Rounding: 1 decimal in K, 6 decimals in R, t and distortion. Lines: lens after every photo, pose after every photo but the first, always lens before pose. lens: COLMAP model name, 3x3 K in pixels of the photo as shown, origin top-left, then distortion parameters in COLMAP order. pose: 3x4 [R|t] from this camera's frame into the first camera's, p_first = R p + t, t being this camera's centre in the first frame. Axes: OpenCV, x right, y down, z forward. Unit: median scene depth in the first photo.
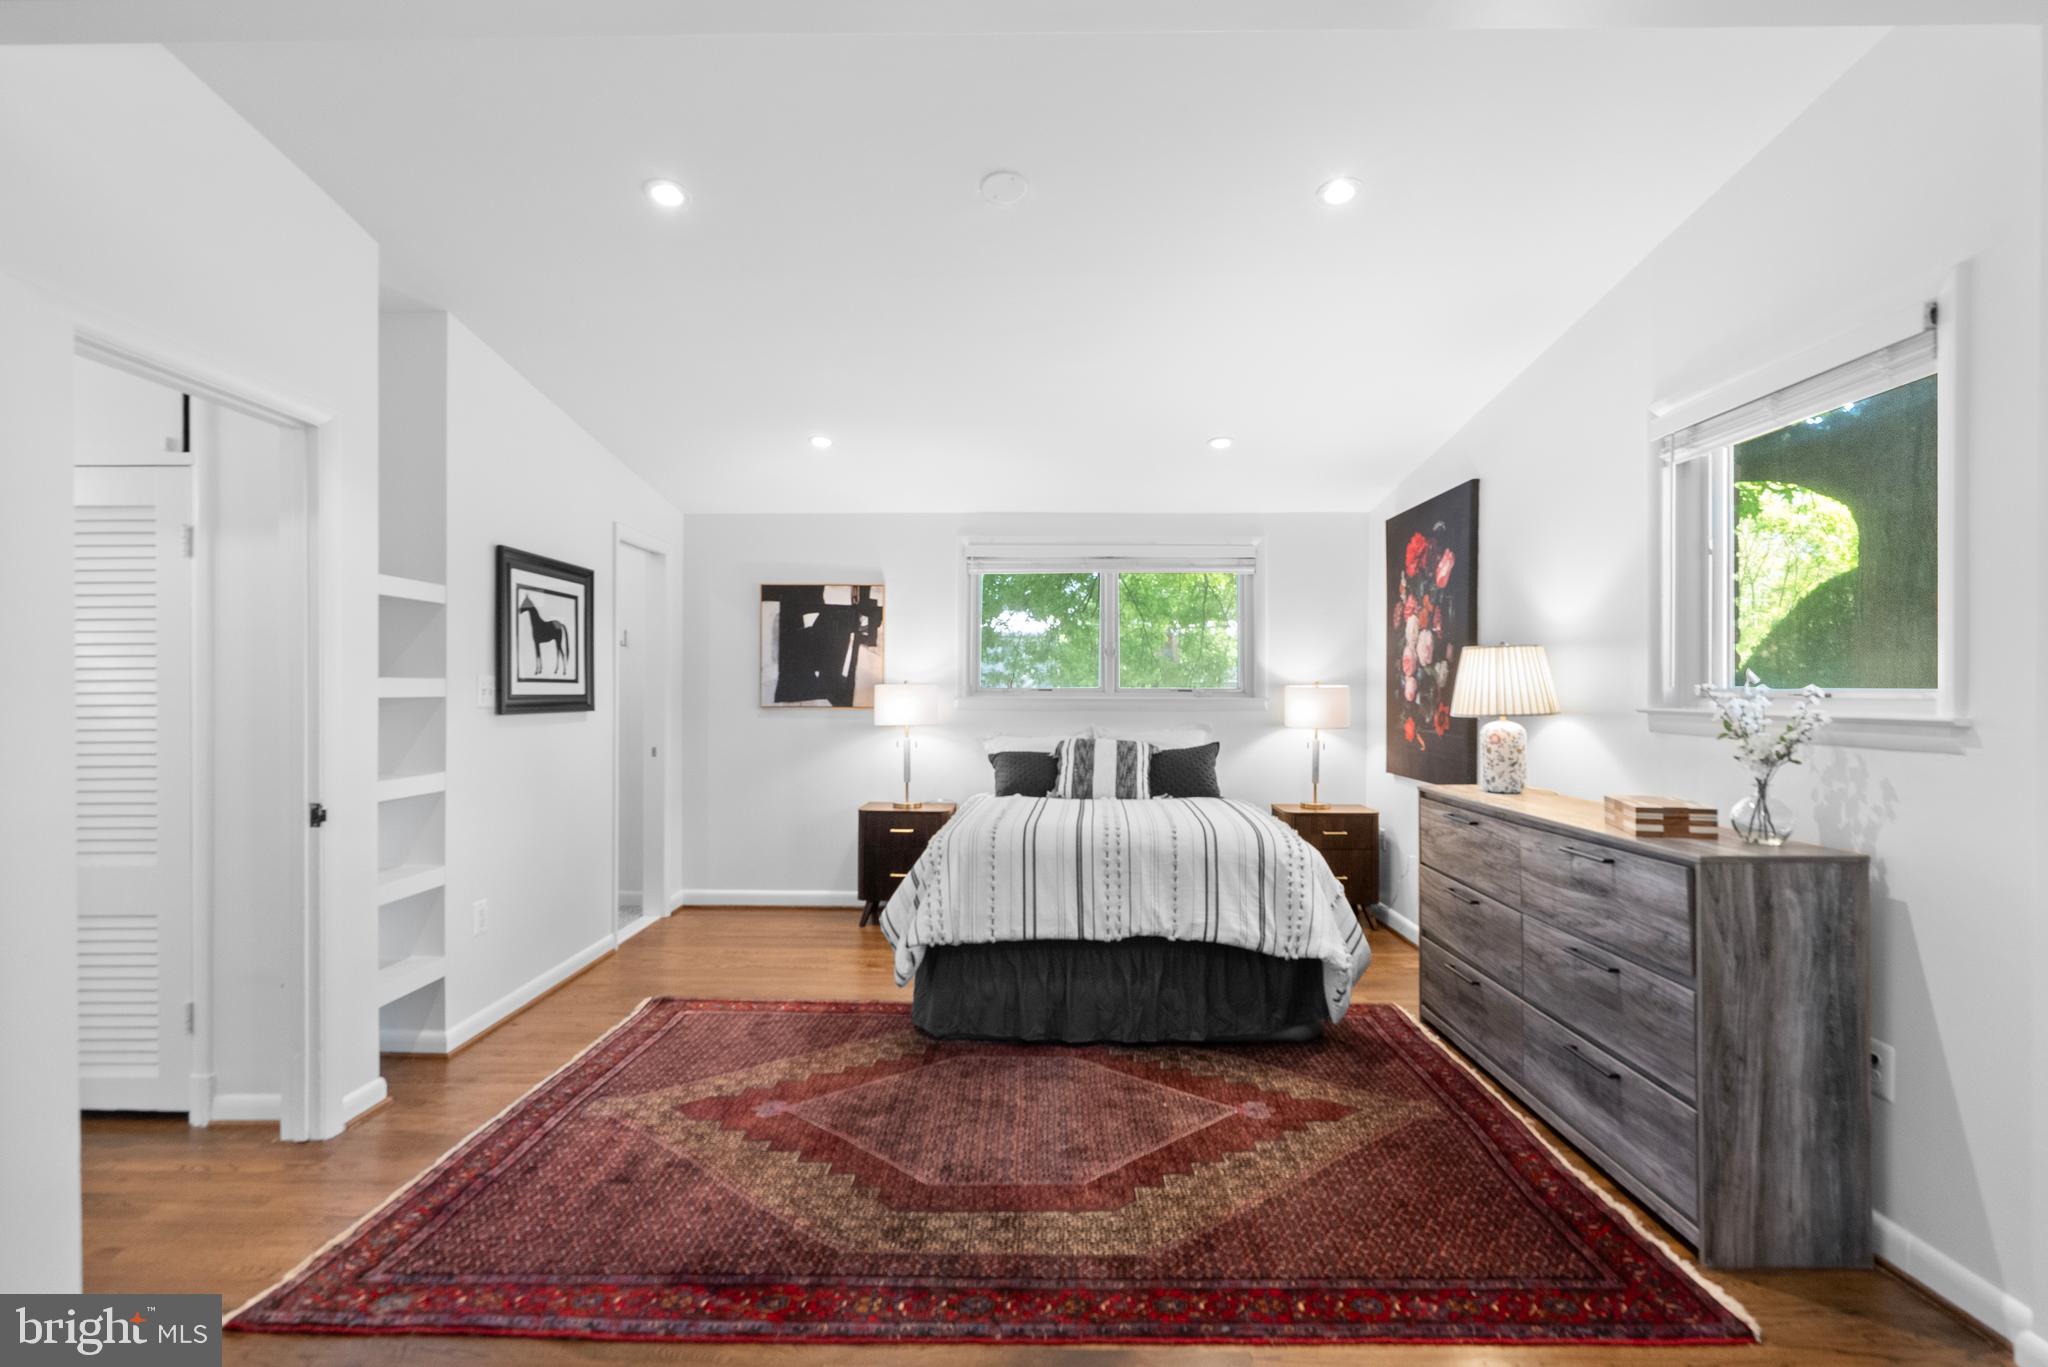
lens RADIAL K [[926.0, 0, 1022.1], [0, 926.0, 691.2], [0, 0, 1]] dist [-0.000113, 0.000919]
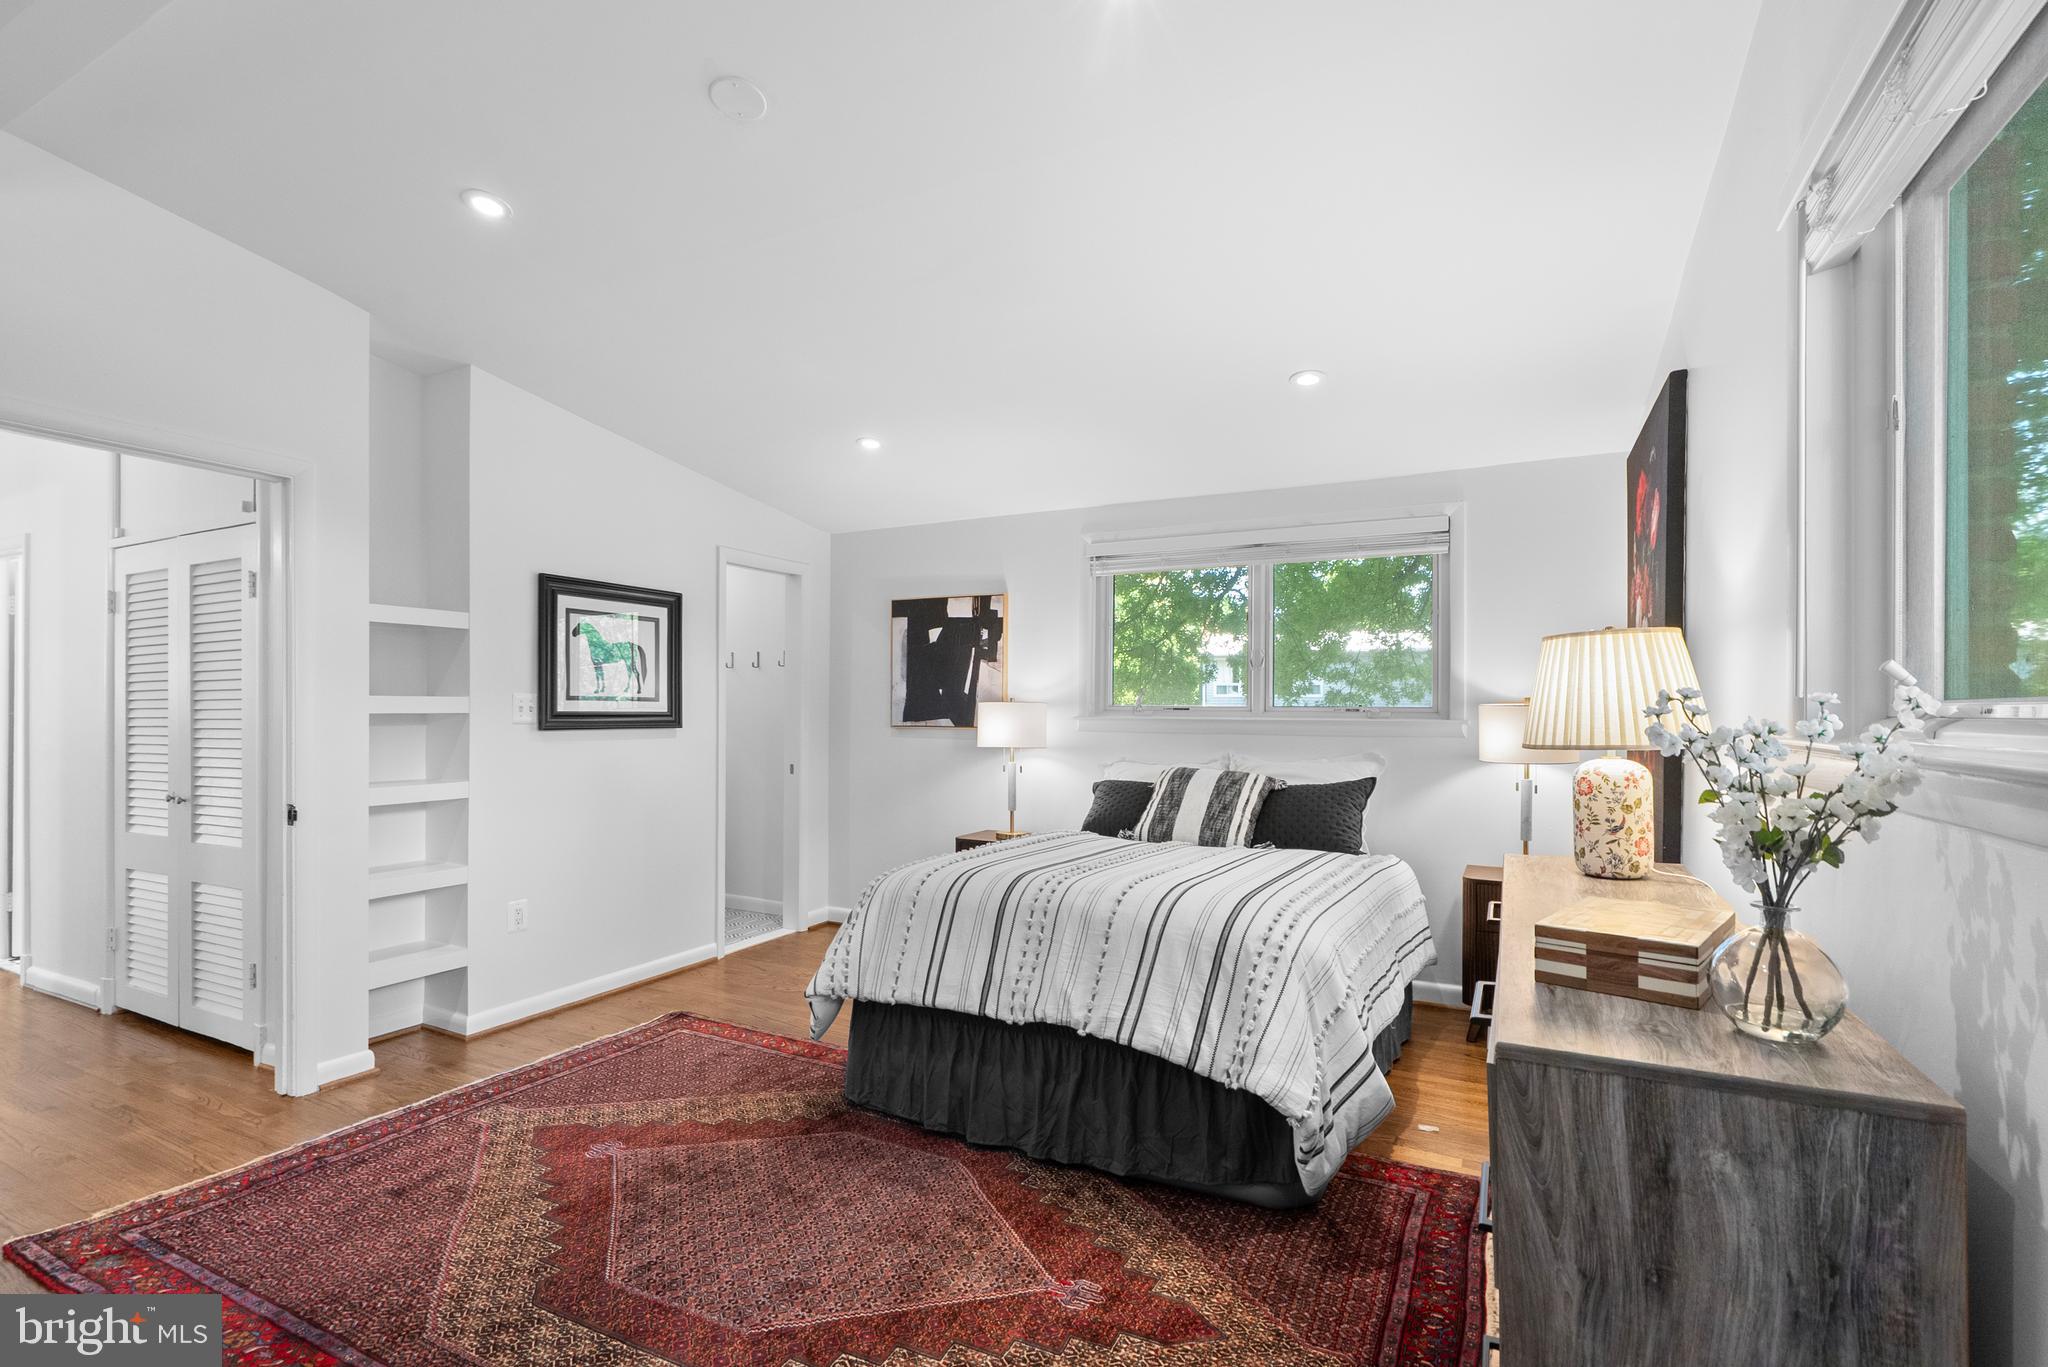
lens RADIAL K [[942.6, 0, 1005.8], [0, 942.6, 711.8], [0, 0, 1]] dist [-0.000368, 0.001474]
pose [[0.894709, 0.001637, -0.446646, 0.447167], [-0.002227, 0.999997, -0.000797, 0.004163], [0.446643, 0.001708, 0.894710, 0.276860]]
